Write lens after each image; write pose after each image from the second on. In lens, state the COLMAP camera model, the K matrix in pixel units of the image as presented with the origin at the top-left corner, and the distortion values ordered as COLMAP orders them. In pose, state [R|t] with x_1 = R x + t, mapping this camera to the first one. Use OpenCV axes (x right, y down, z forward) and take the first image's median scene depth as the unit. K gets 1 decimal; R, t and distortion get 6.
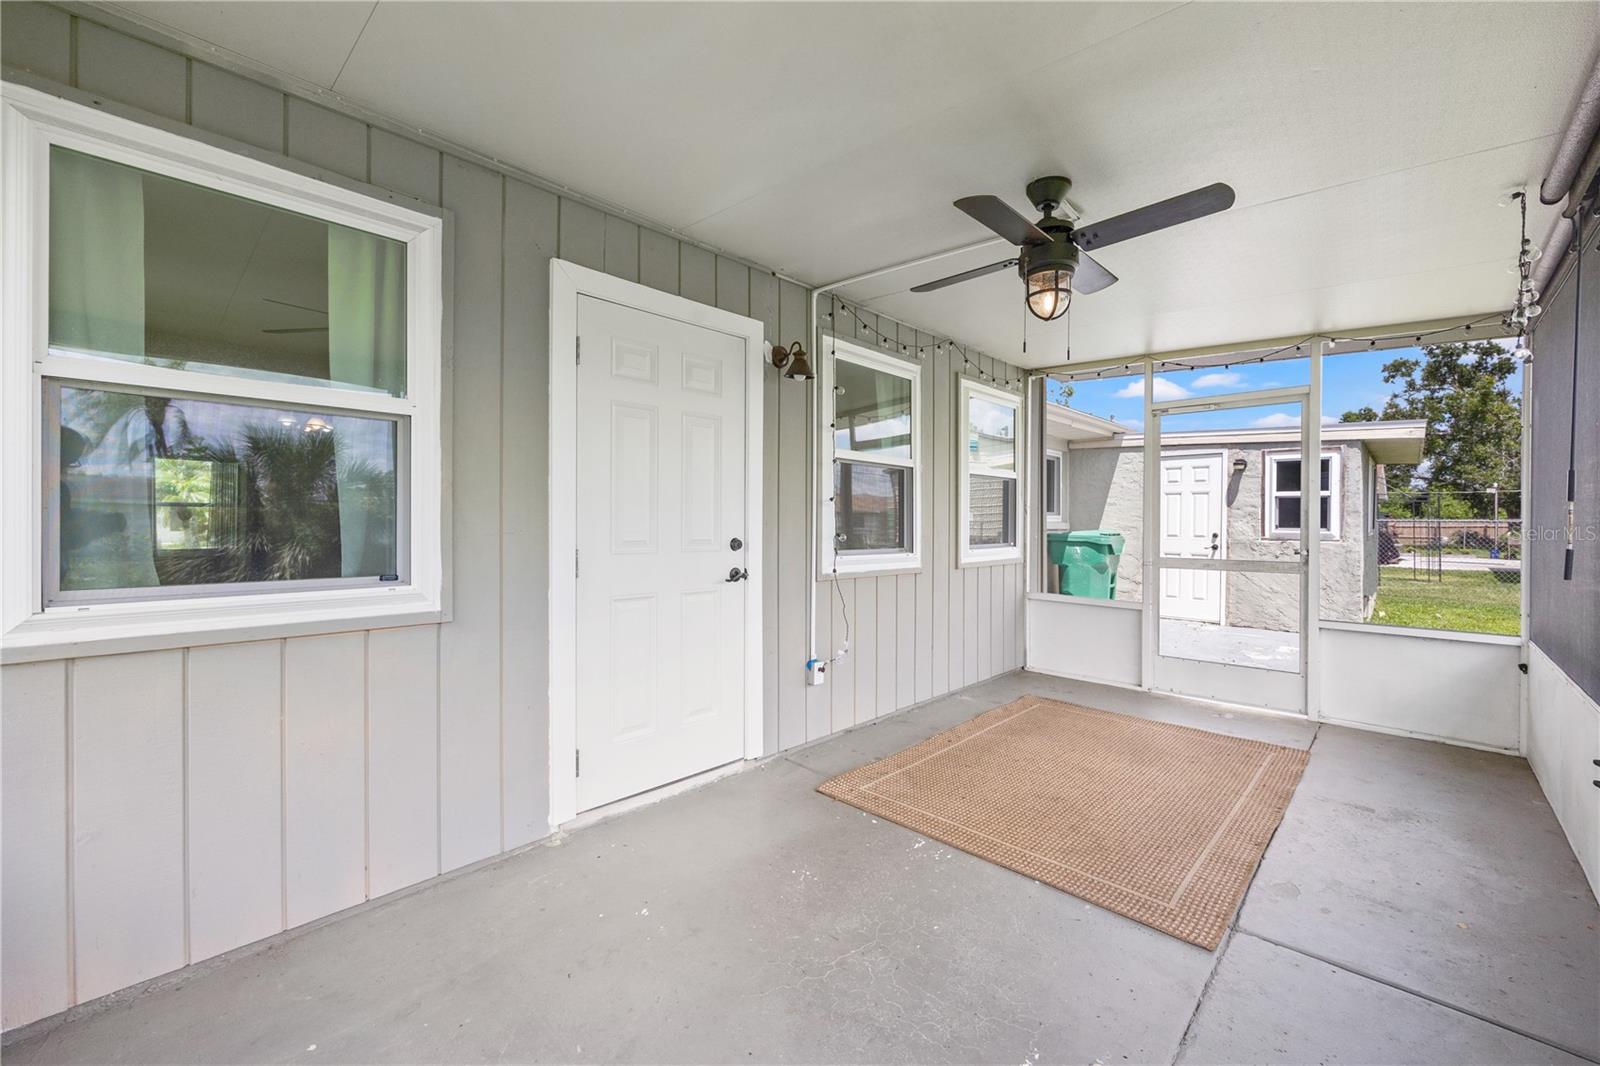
lens RADIAL K [[648.3, 0, 794.9], [0, 648.3, 527.3], [0, 0, 1]] dist [-0.002724, 0.000124]
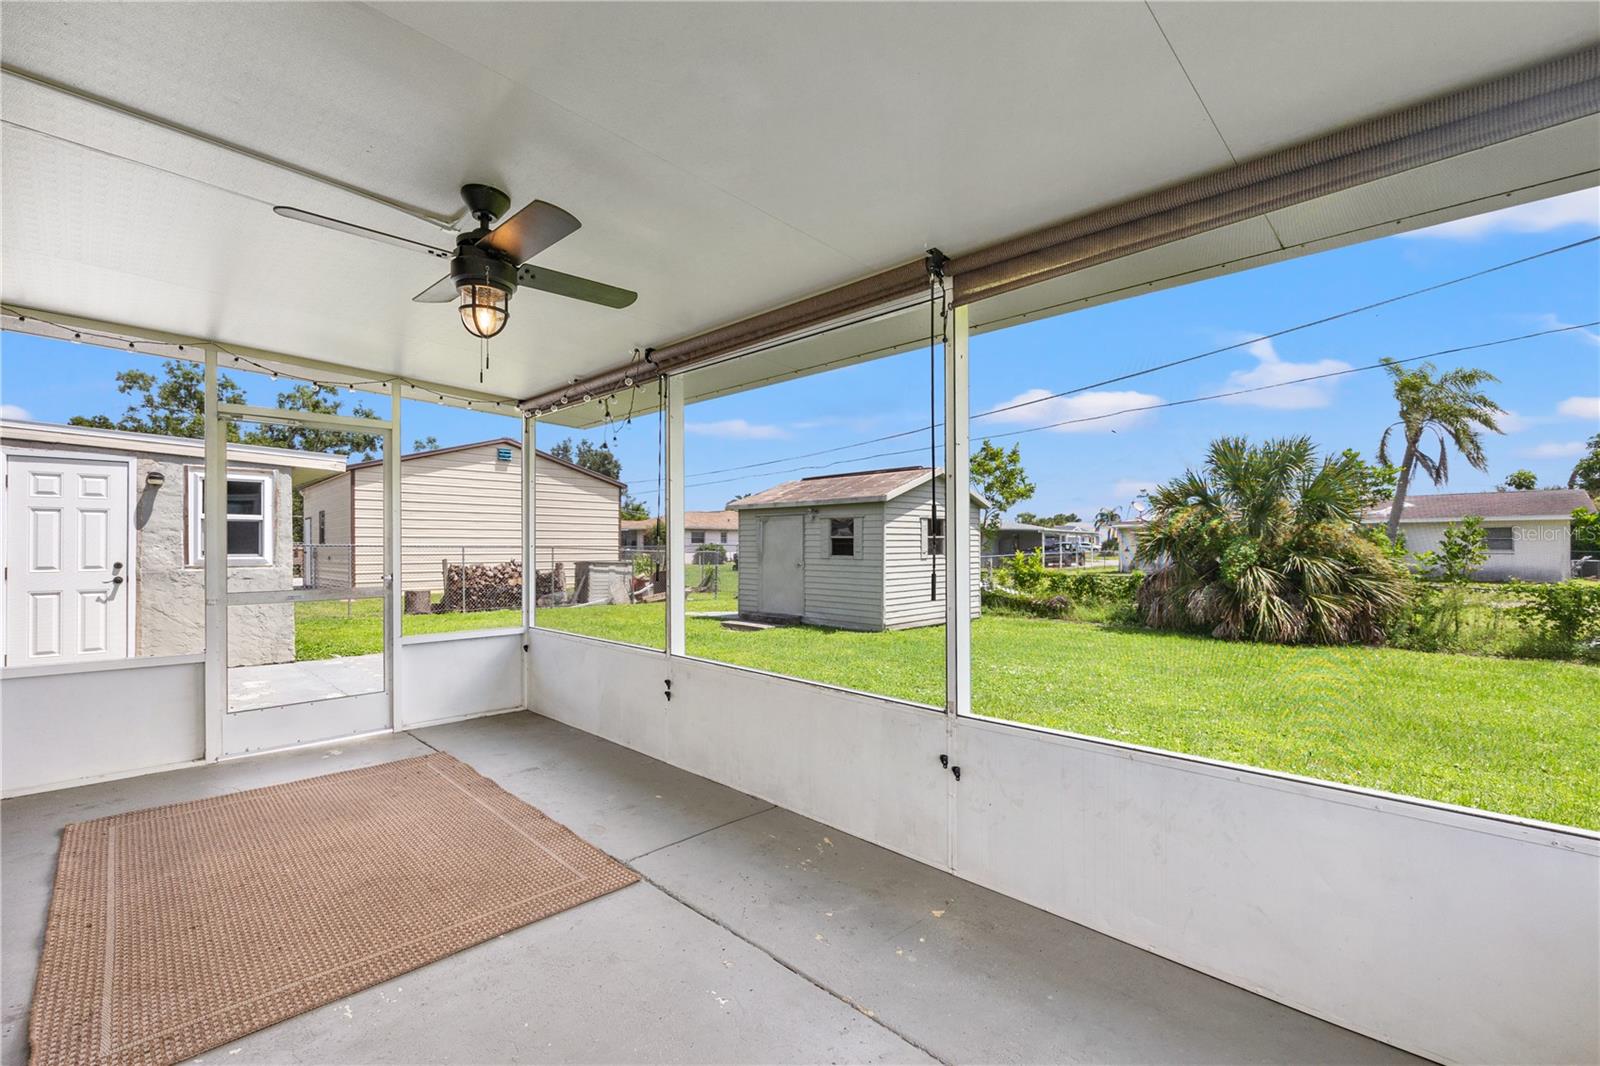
lens RADIAL K [[648.3, 0, 841.6], [0, 648.3, 549.9], [0, 0, 1]] dist [-0.002724, 0.000124]
pose [[-0.002193, -0.010659, 0.999941, -0.253082], [0.012167, 0.999869, 0.010685, -0.007349], [-0.999924, 0.012190, -0.002063, 0.227903]]
